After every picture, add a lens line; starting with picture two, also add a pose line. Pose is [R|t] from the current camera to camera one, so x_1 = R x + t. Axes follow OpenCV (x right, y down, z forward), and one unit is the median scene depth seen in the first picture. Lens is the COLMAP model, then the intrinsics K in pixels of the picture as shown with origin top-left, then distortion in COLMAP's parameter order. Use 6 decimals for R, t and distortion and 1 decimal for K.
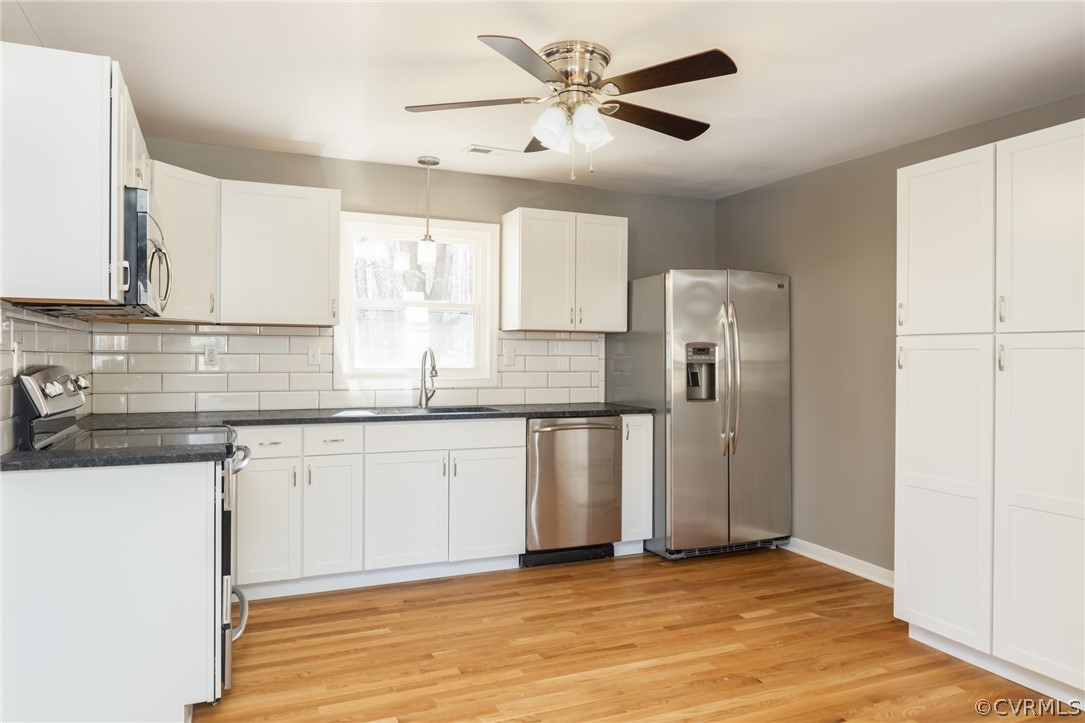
lens RADIAL K [[724.7, 0, 519.9], [0, 724.7, 355.3], [0, 0, 1]] dist [0.006115, -0.000368]
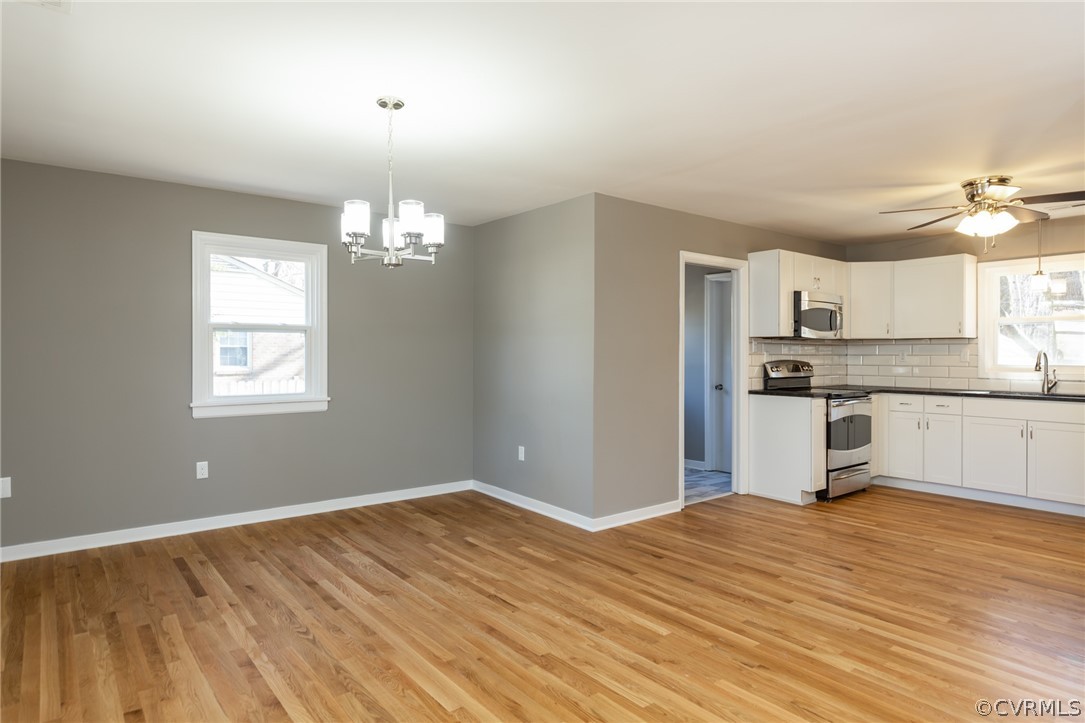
lens RADIAL K [[628.2, 0, 542.5], [0, 628.2, 361.5], [0, 0, 1]] dist [0.004579, 0.001304]
pose [[0.260537, 0.005554, -0.965448, 0.843088], [0.000775, 0.999982, 0.005962, 0.003013], [0.965464, -0.002302, 0.260528, -0.269834]]
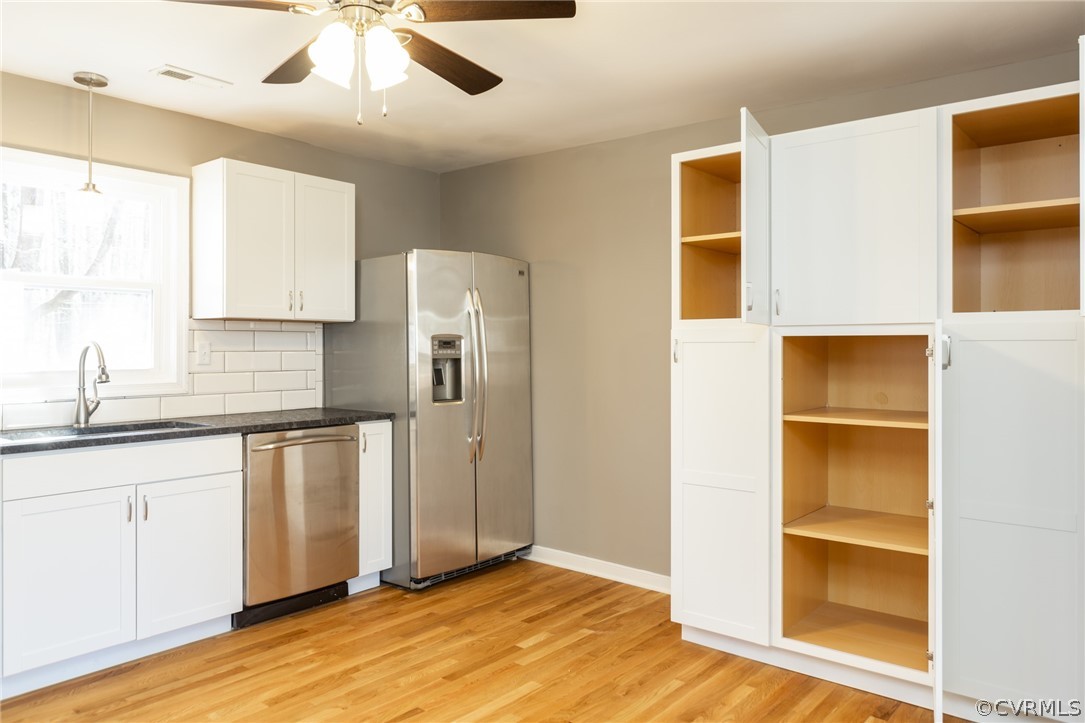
lens RADIAL K [[783.5, 0, 496.7], [0, 783.5, 345.6], [0, 0, 1]] dist [0.004721, 0.002794]
pose [[0.895251, -0.006946, 0.445508, -0.119635], [0.007339, 0.999973, 0.000842, -0.004827], [-0.445501, 0.002516, 0.895278, 0.139749]]
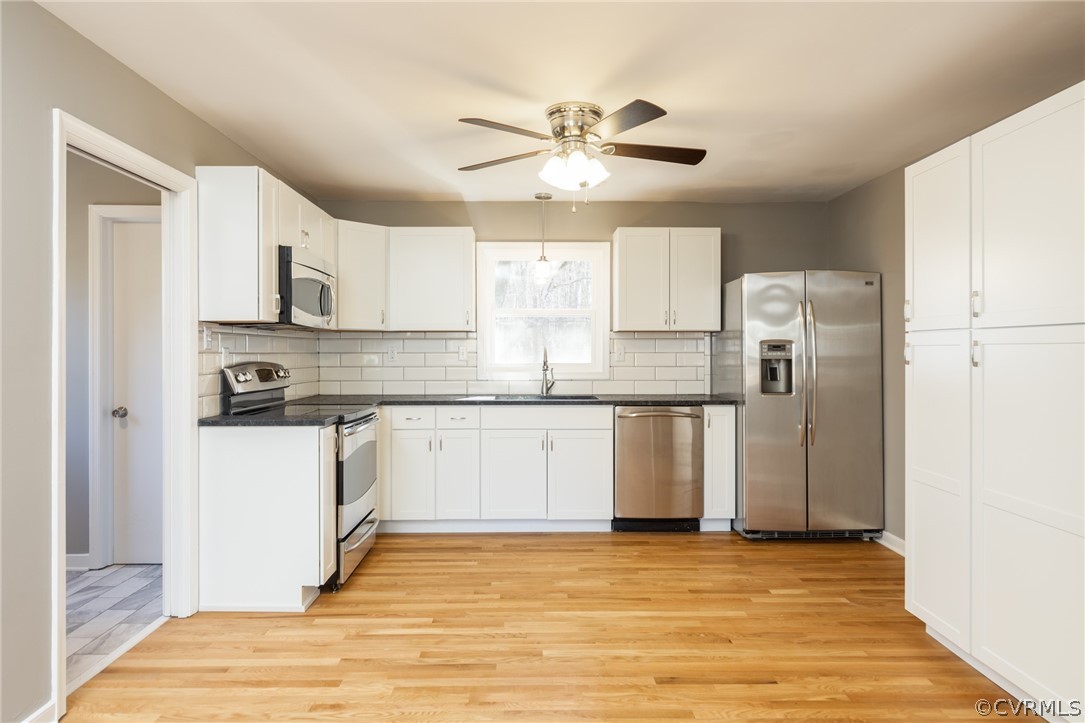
lens RADIAL K [[665.9, 0, 542.7], [0, 665.9, 350.8], [0, 0, 1]] dist [0.016309, -0.000931]
pose [[0.917490, -0.006939, -0.397699, 0.339997], [0.006965, 0.999975, -0.001379, -0.002434], [0.397698, -0.001505, 0.917515, -0.048601]]
